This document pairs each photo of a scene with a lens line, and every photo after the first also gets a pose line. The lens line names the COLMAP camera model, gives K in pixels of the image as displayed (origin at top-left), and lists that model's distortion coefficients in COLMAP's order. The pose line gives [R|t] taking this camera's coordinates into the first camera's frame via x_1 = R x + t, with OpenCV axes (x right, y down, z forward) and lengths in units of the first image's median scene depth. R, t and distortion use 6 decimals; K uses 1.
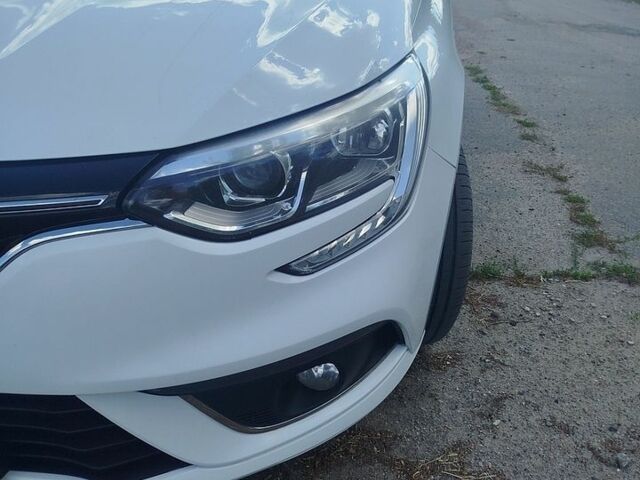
lens RADIAL K [[453.0, 0, 320.5], [0, 453.0, 242.3], [0, 0, 1]] dist [0.004715, 0.008538]
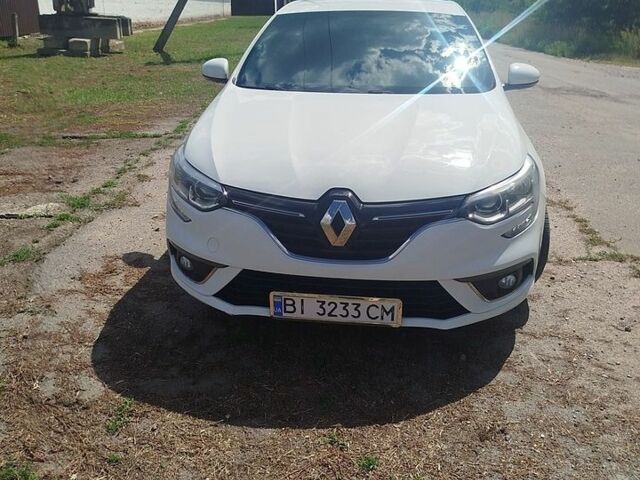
lens RADIAL K [[453.0, 0, 319.9], [0, 453.0, 239.1], [0, 0, 1]] dist [0.004715, 0.008538]
pose [[0.998769, -0.034772, 0.035373, -0.544448], [0.038439, 0.993307, -0.108921, 0.144304], [-0.031349, 0.110146, 0.993421, -0.727196]]
